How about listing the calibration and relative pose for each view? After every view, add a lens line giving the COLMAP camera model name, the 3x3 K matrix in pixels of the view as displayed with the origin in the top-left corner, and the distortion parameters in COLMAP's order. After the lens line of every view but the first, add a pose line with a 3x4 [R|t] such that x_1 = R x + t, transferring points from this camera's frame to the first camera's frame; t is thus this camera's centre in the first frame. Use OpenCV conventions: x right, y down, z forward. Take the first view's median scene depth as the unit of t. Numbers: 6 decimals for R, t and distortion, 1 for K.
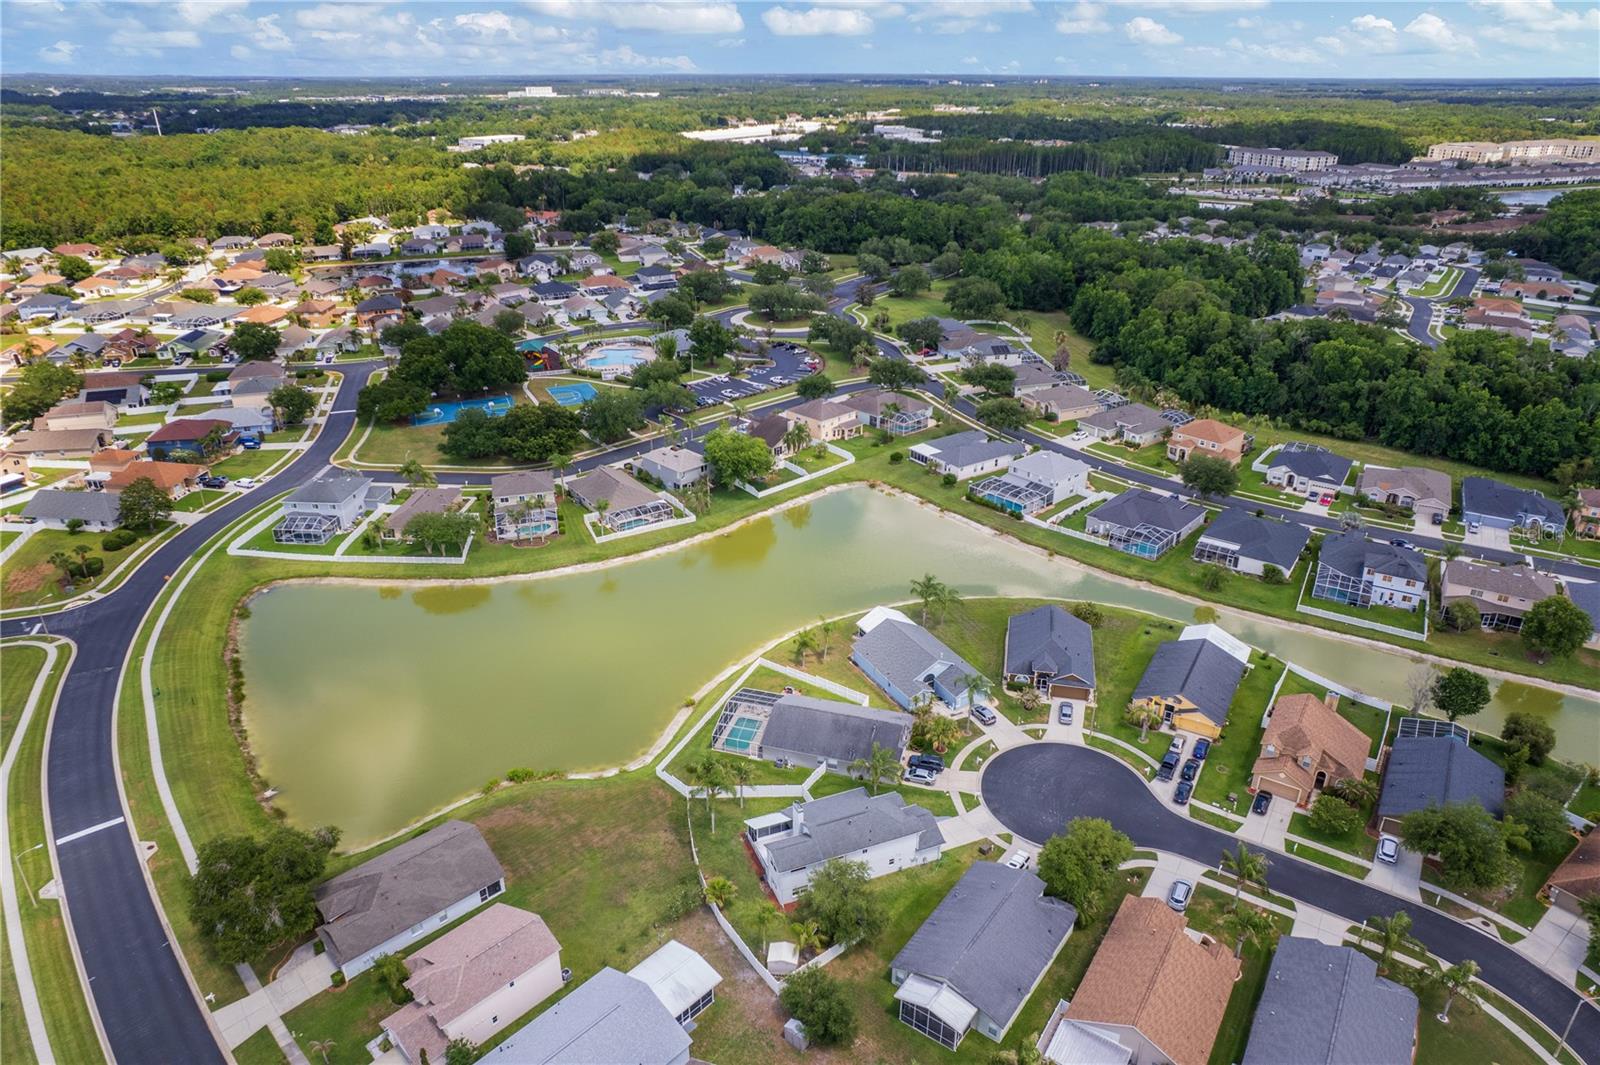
lens RADIAL K [[1014.0, 0, 807.6], [0, 1014.0, 528.5], [0, 0, 1]] dist [-0.078384, 0.070069]
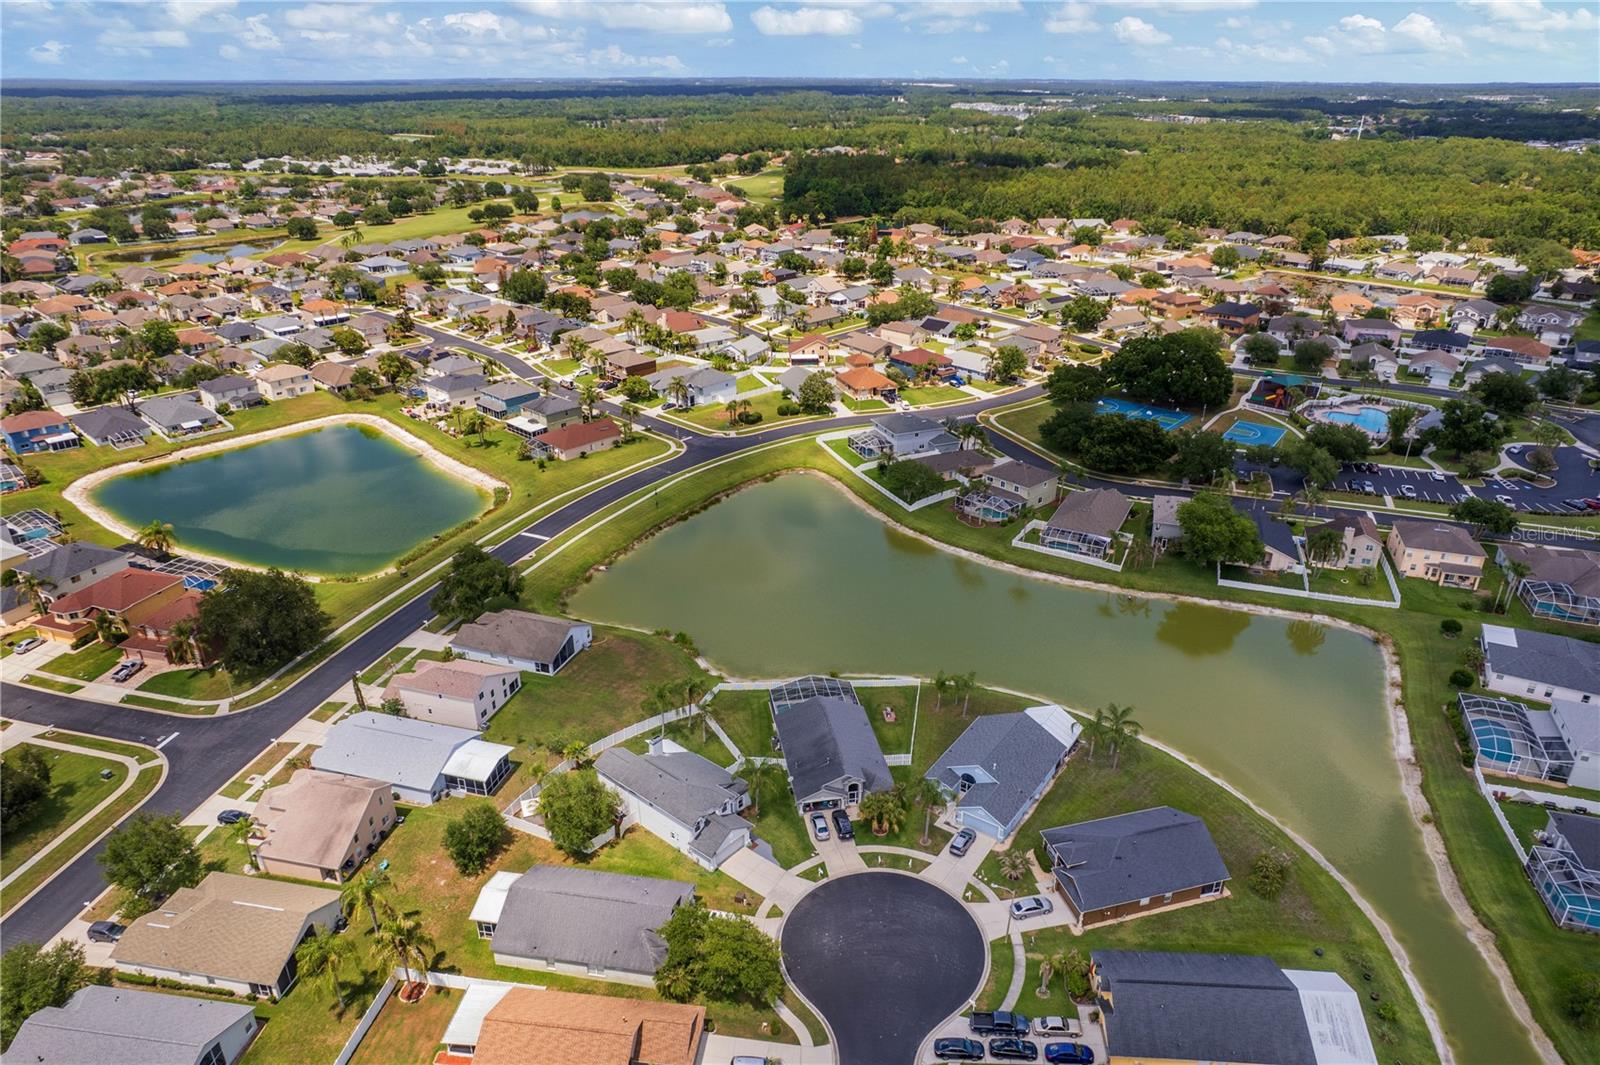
lens RADIAL K [[1014.0, 0, 807.6], [0, 1014.0, 528.5], [0, 0, 1]] dist [-0.078384, 0.070069]
pose [[0.461818, 0.365661, -0.808094, 0.711670], [-0.370777, 0.907233, 0.198625, -0.175905], [0.805759, 0.207894, 0.554555, 0.381657]]
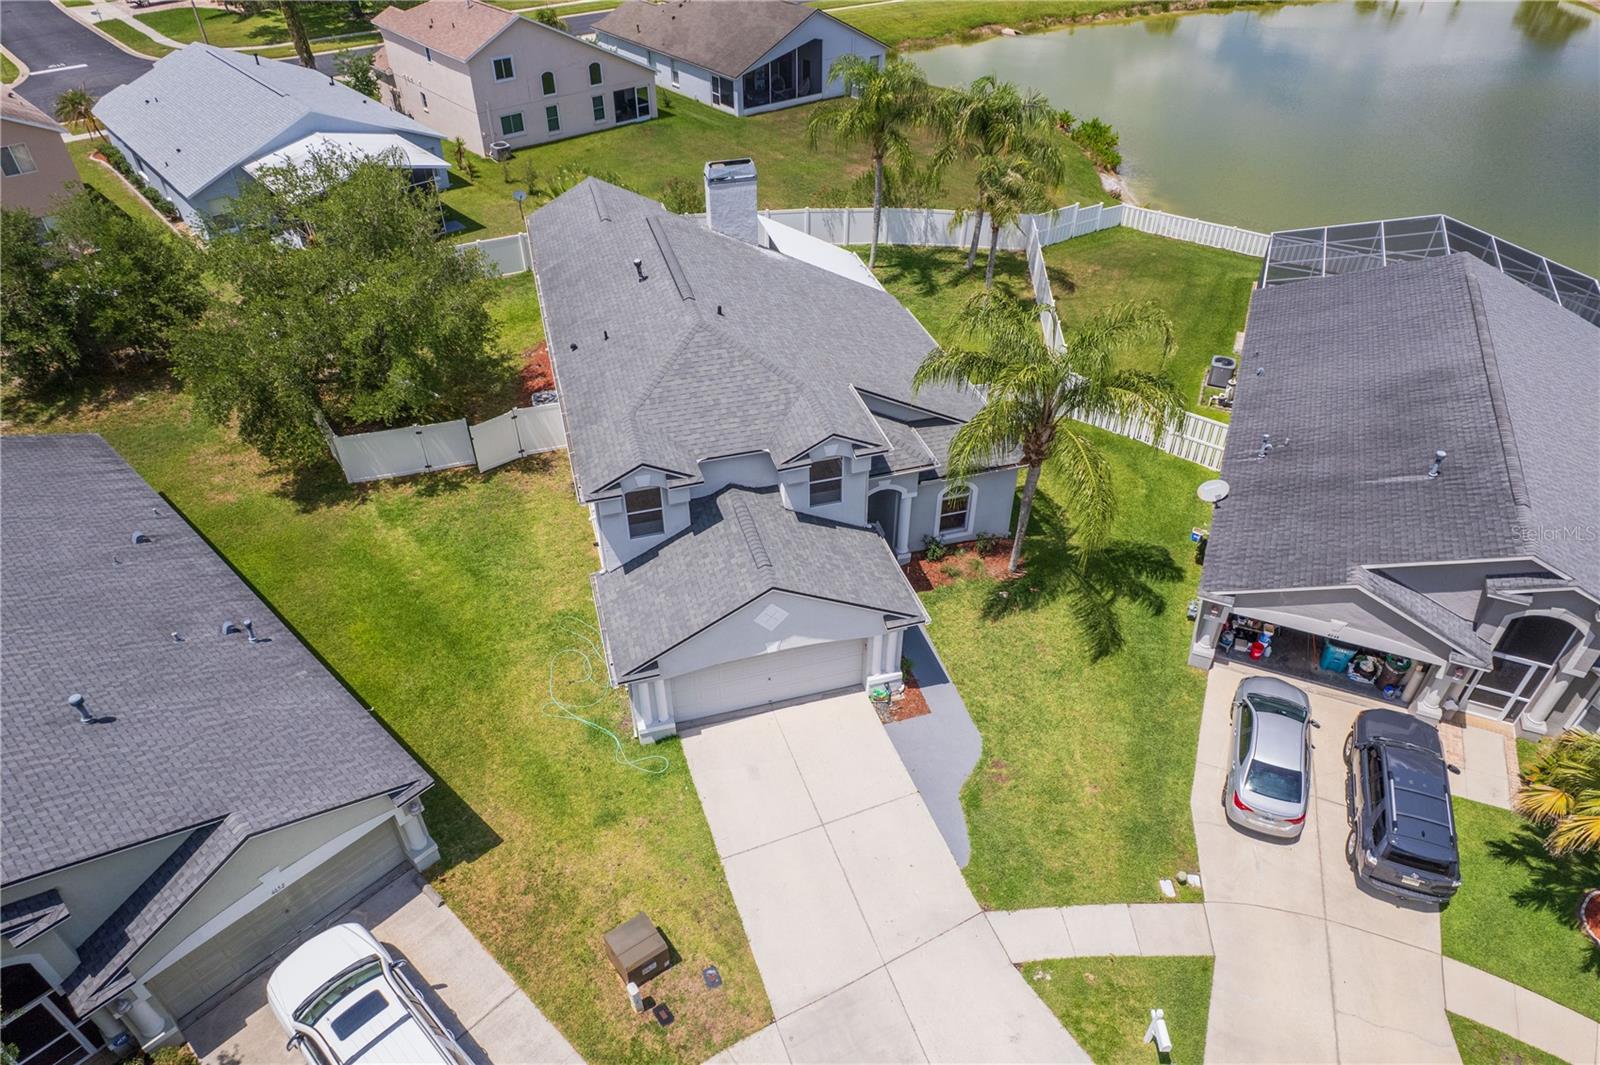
lens RADIAL K [[1014.0, 0, 807.6], [0, 1014.0, 528.5], [0, 0, 1]] dist [-0.078384, 0.070069]
pose [[-0.102064, 0.612044, -0.784210, 0.216852], [-0.420318, 0.687968, 0.591635, 0.138357], [0.901618, 0.390002, 0.187037, 0.816558]]
